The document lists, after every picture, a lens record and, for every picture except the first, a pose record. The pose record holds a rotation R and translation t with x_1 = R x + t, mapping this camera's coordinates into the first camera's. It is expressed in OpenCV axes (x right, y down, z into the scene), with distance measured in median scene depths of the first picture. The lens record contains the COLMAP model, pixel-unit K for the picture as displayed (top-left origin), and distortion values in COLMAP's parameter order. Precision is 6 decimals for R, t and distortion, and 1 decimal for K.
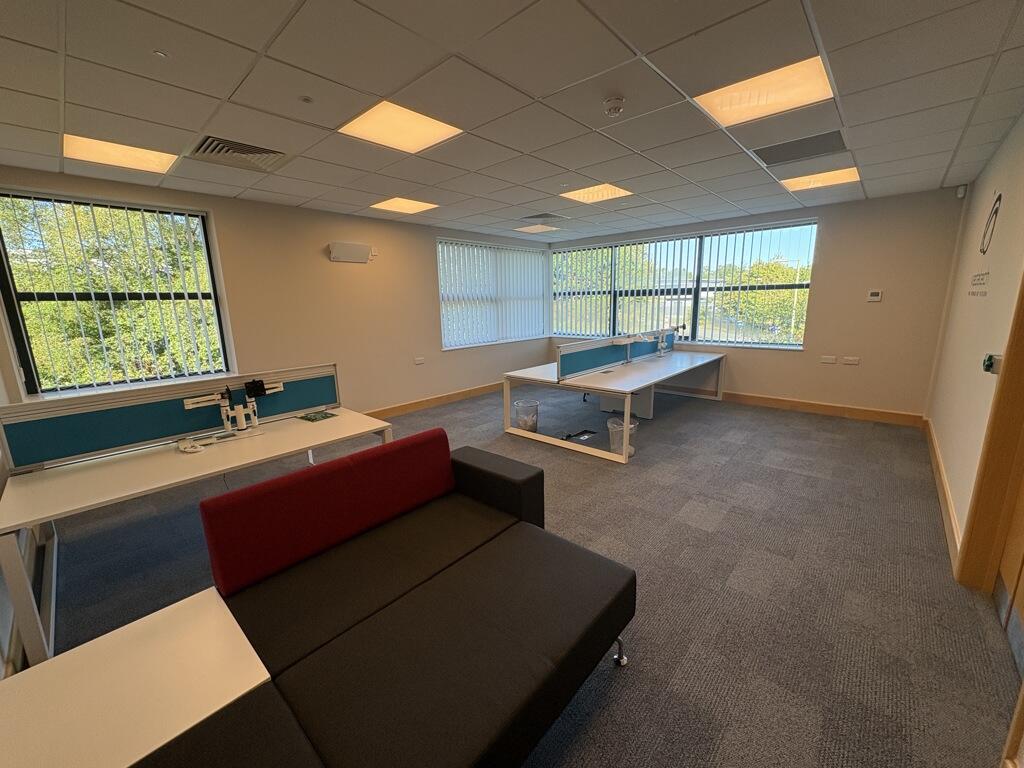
lens RADIAL K [[406.1, 0, 510.9], [0, 406.1, 383.1], [0, 0, 1]] dist [-0.002429, -0.000132]
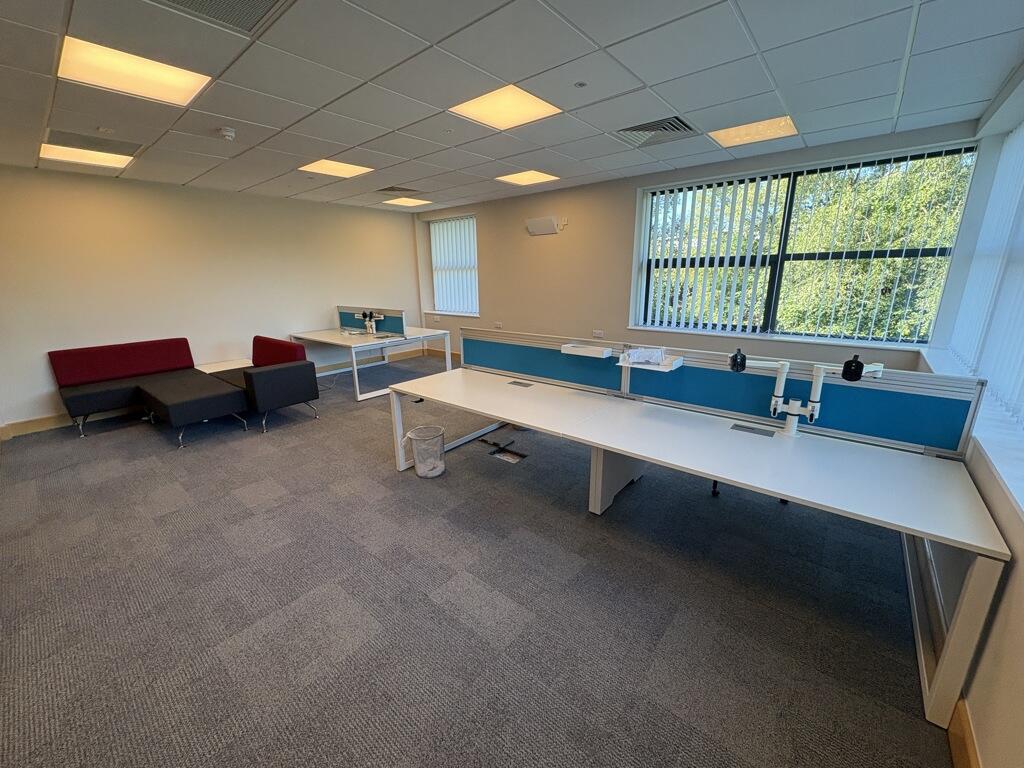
lens RADIAL K [[406.1, 0, 516.0], [0, 406.1, 387.8], [0, 0, 1]] dist [-0.002429, -0.000132]
pose [[0.055778, 0.294013, -0.954172, 0.917509], [-0.188359, 0.941599, 0.279128, -0.218485], [0.980515, 0.164158, 0.107901, 0.964991]]
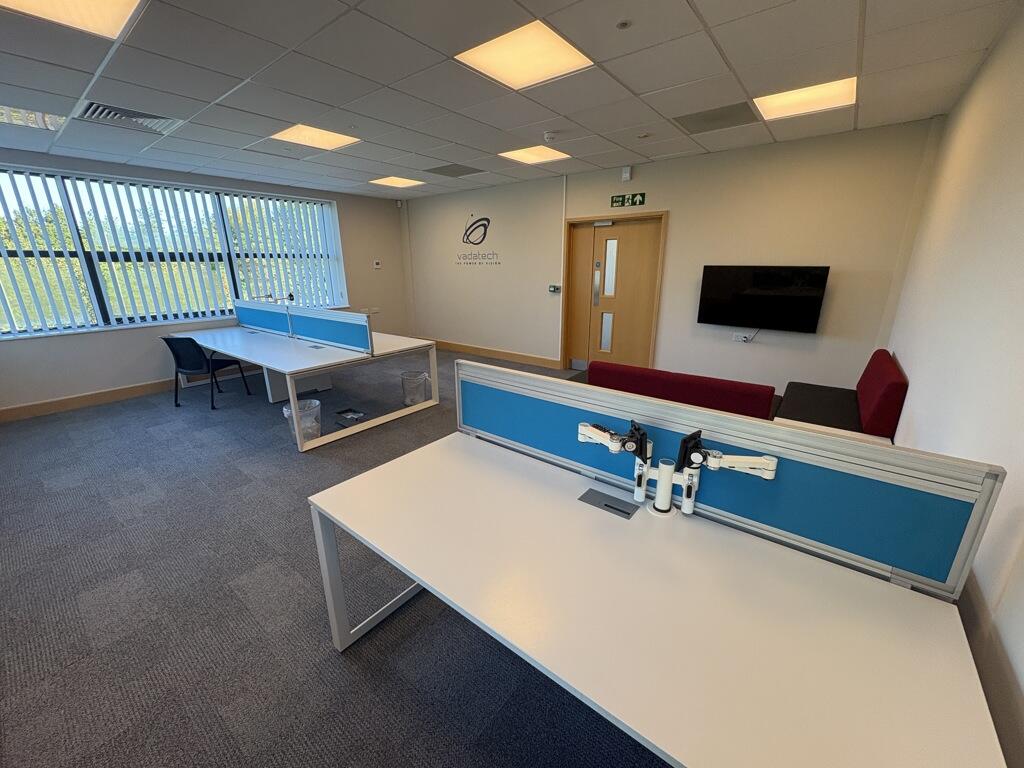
lens RADIAL K [[406.1, 0, 510.6], [0, 406.1, 380.1], [0, 0, 1]] dist [-0.002429, -0.000132]
pose [[-0.077739, -0.256836, 0.963323, -0.750151], [0.202505, 0.942037, 0.267502, -0.123630], [-0.976191, 0.215873, -0.021223, 0.691051]]
